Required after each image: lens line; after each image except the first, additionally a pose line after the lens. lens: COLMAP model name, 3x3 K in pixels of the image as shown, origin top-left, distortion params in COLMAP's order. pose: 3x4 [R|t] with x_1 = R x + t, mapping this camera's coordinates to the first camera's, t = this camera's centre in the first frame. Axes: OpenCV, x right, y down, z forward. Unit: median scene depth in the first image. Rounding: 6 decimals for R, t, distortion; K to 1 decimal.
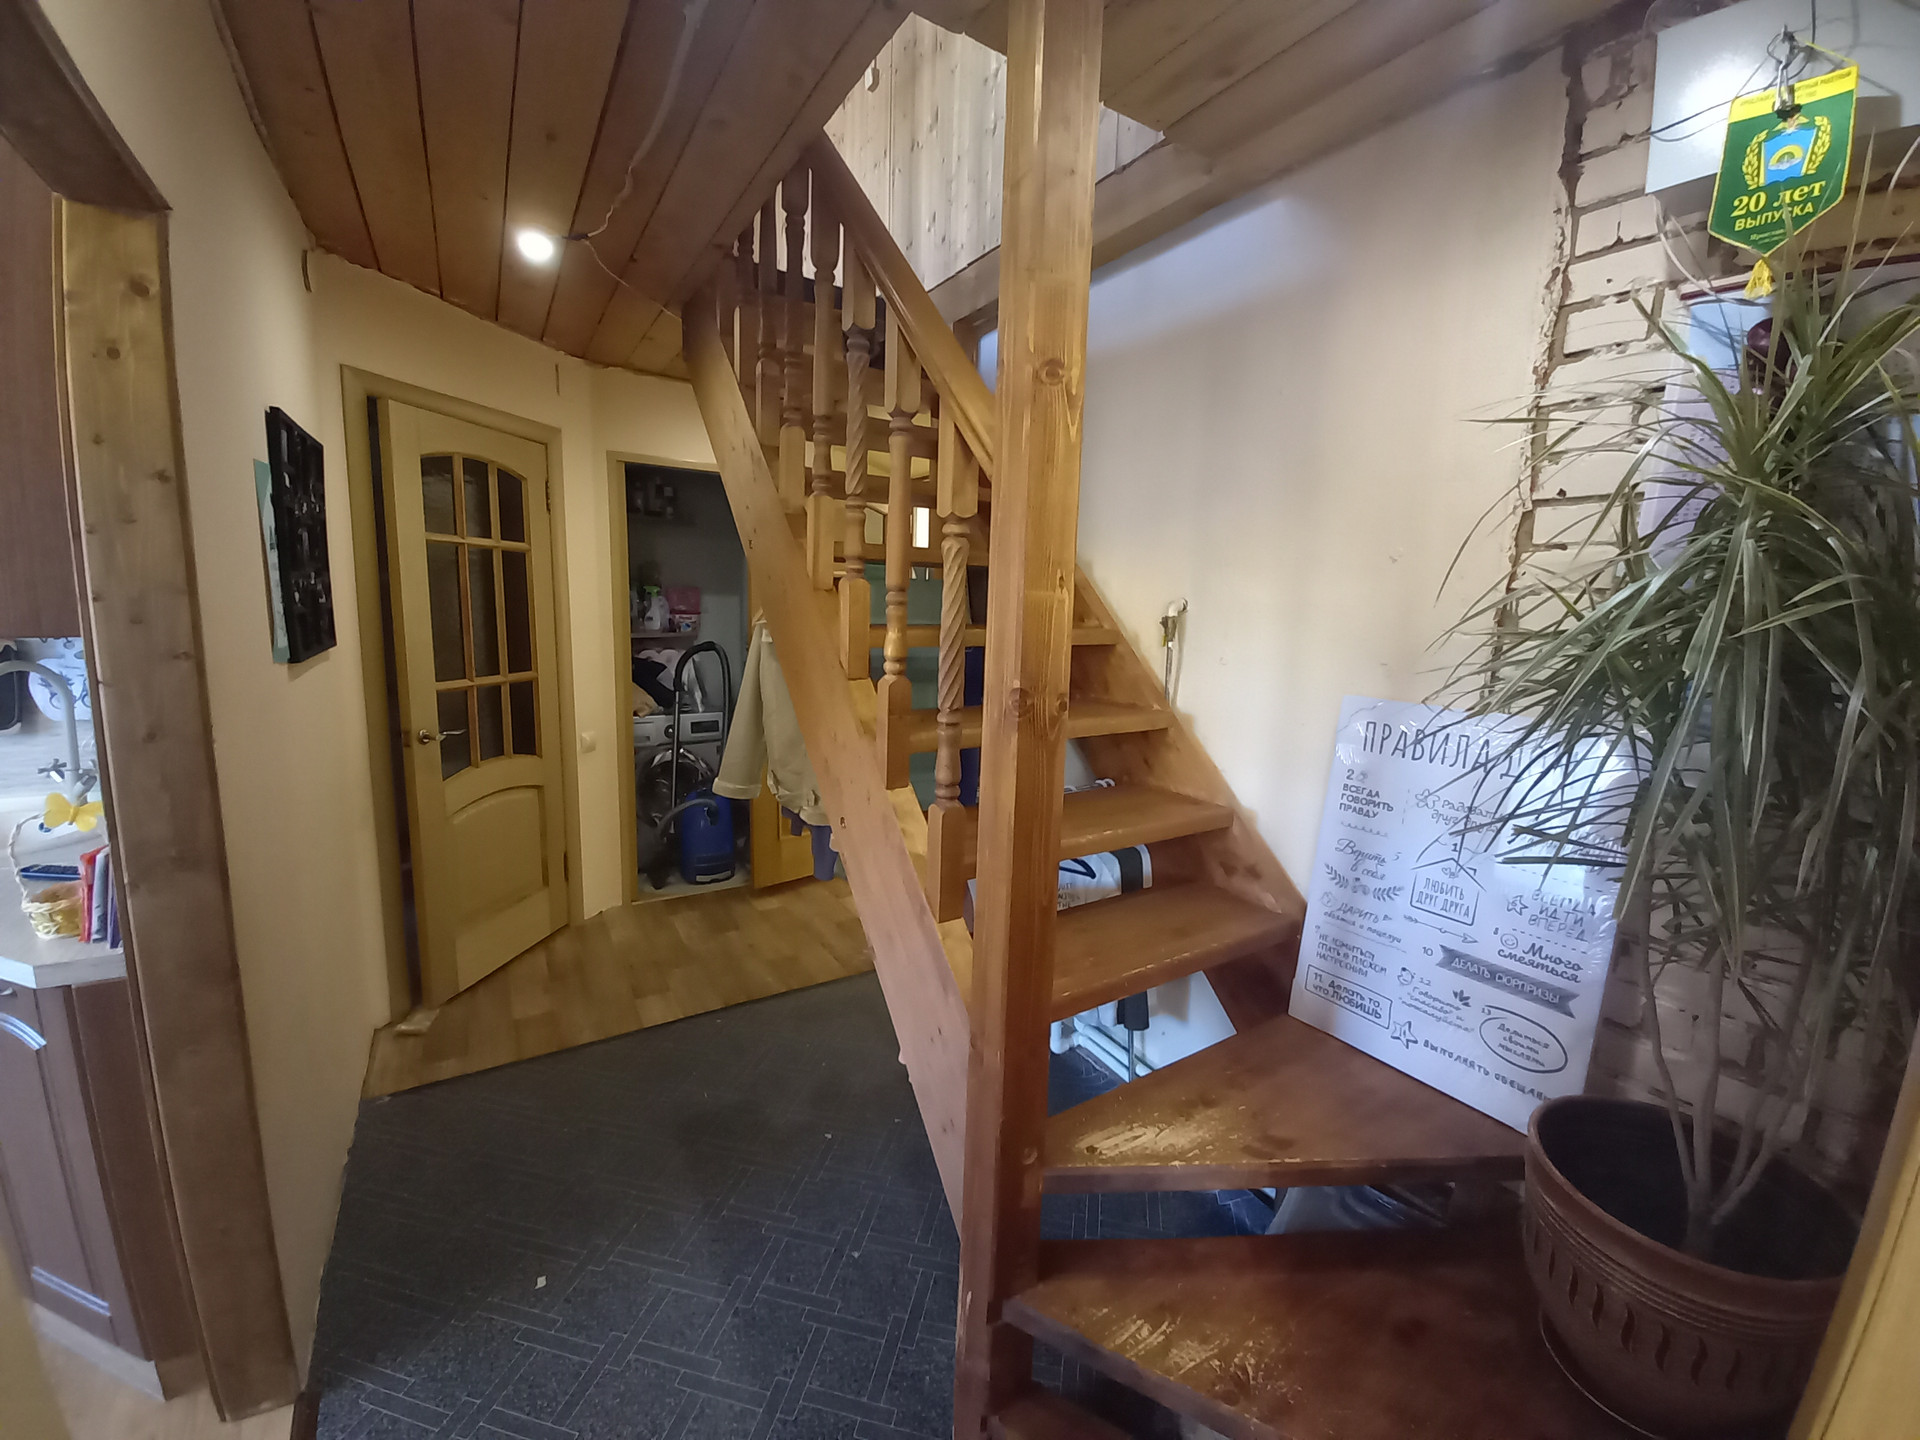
lens RADIAL K [[744.5, 0, 960.0], [0, 744.5, 720.0], [0, 0, 1]] dist [0.002160, -0.010549]
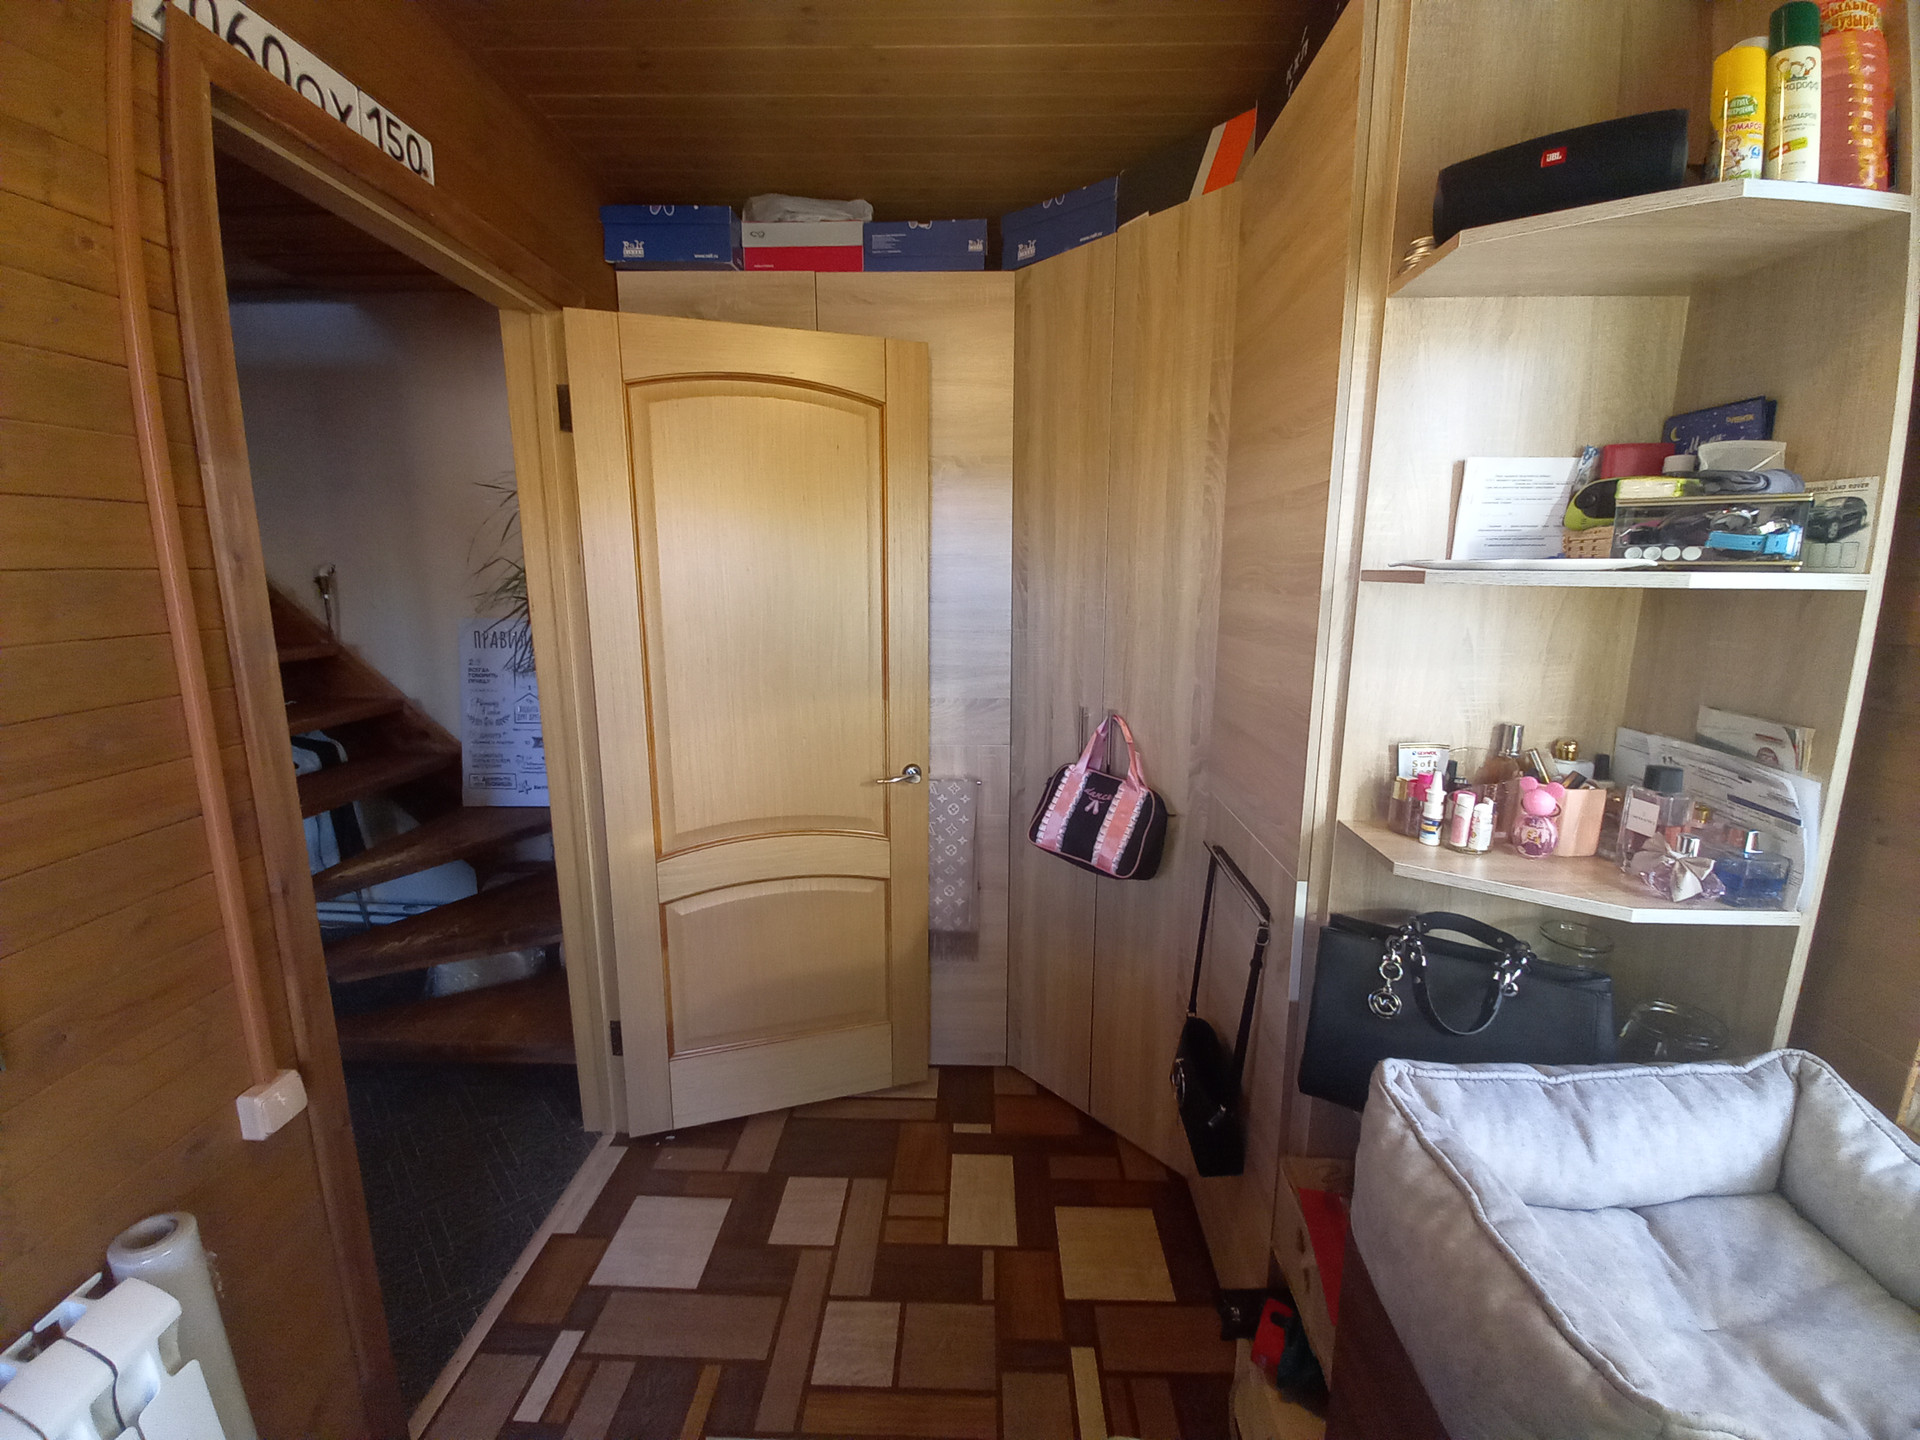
lens RADIAL K [[747.5, 0, 966.9], [0, 747.5, 711.9], [0, 0, 1]] dist [0.018179, -0.017154]
pose [[0.553913, -0.172268, 0.814558, -0.255470], [0.140065, 0.983697, 0.112792, 0.130280], [-0.820708, 0.051614, 0.569011, -0.840045]]
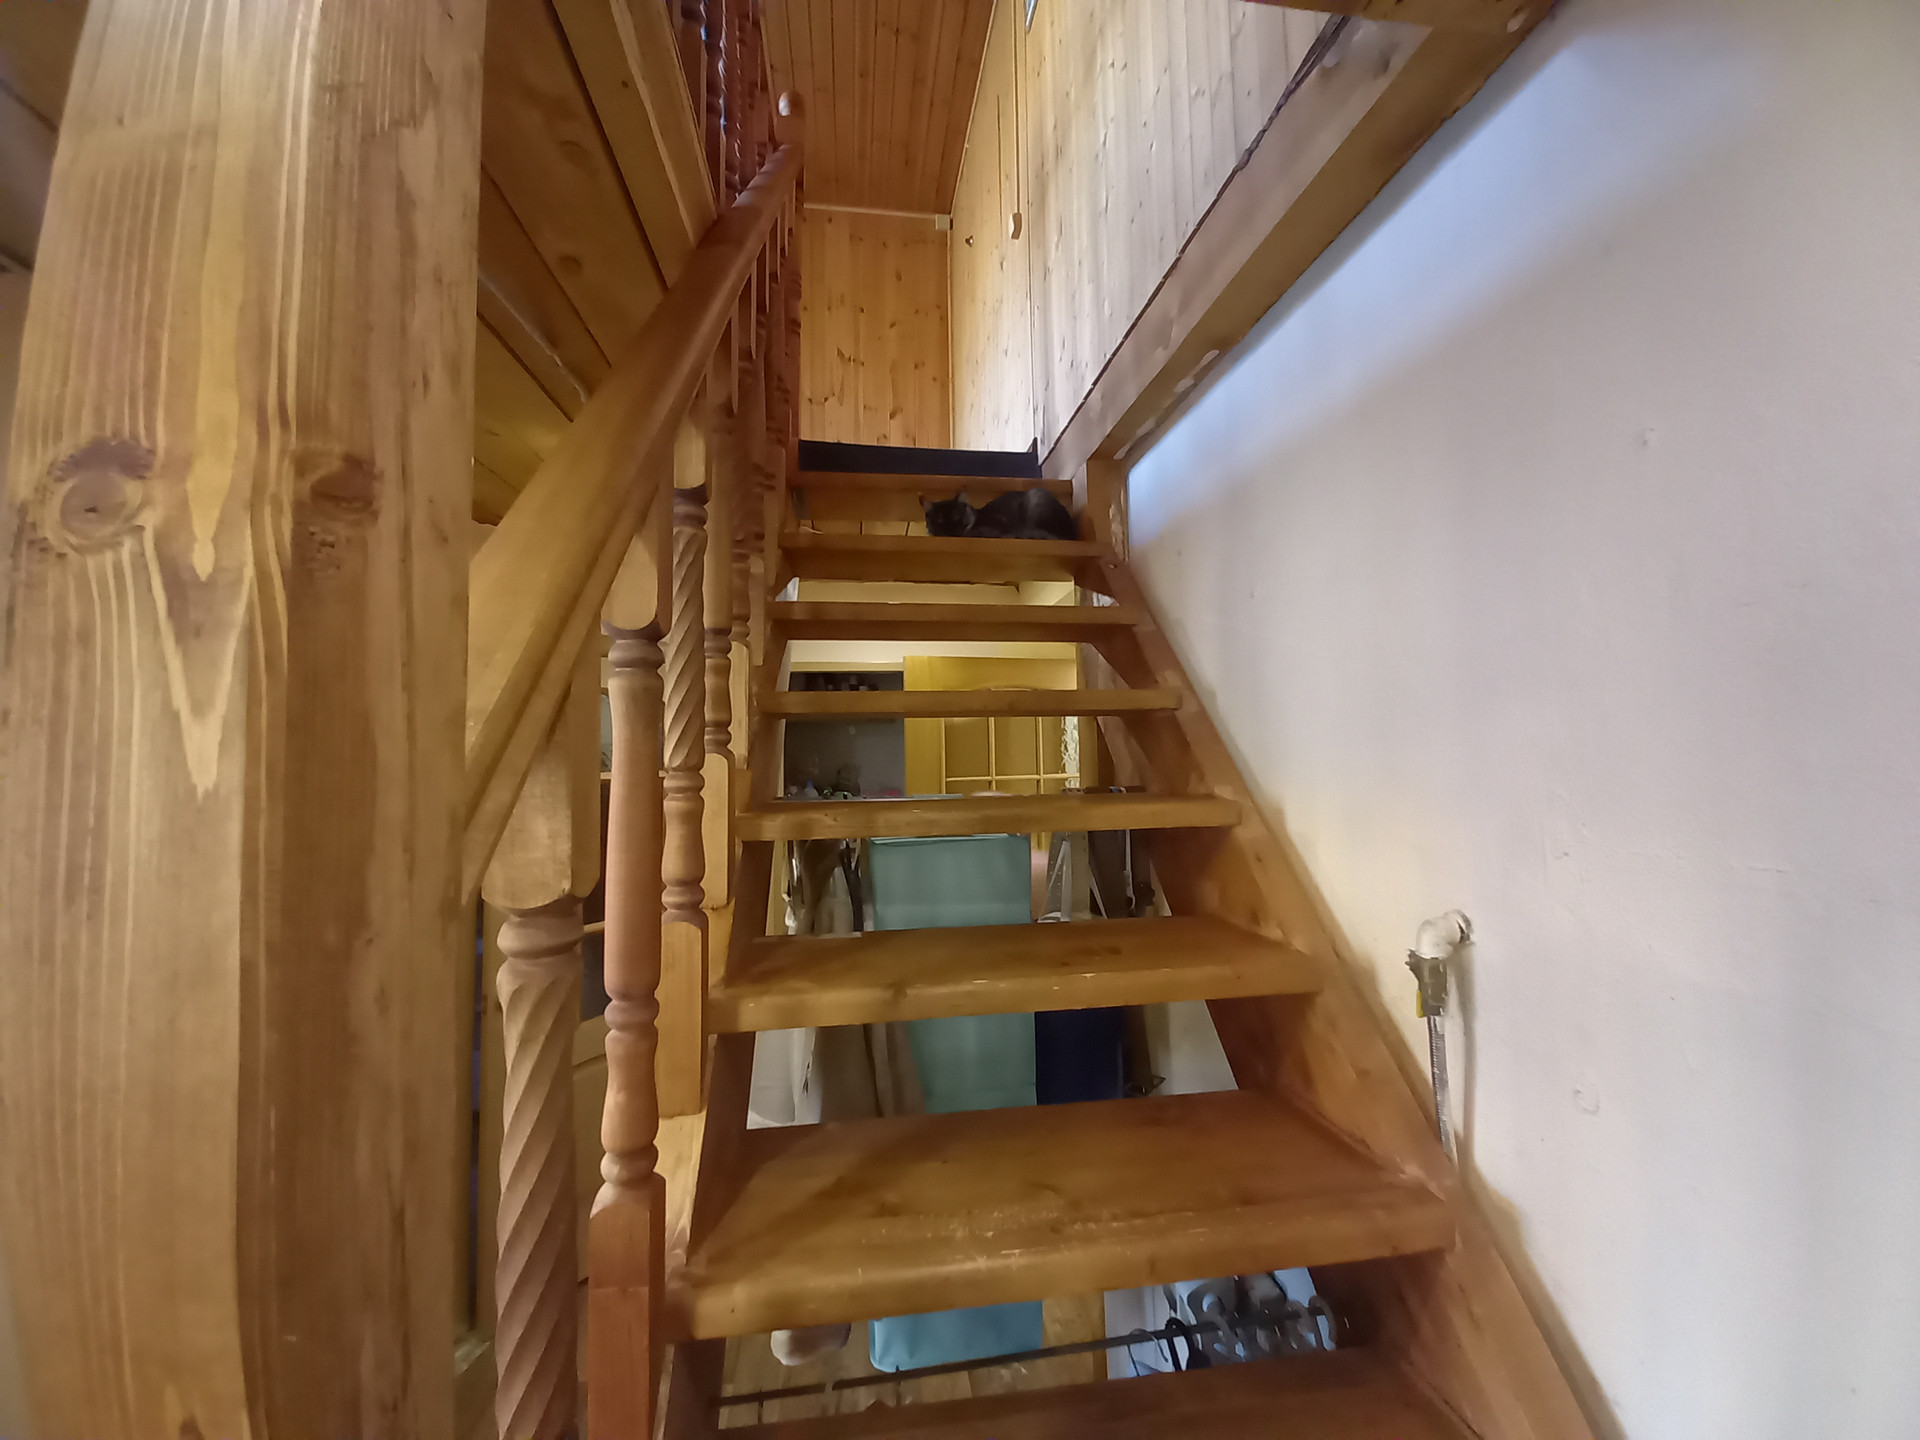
lens RADIAL K [[747.5, 0, 966.9], [0, 747.5, 711.9], [0, 0, 1]] dist [0.018179, -0.017154]
pose [[0.913637, -0.066822, -0.401001, 0.234053], [-0.020358, 0.977640, -0.209297, -0.193018], [0.406020, 0.199385, 0.891848, 0.487663]]
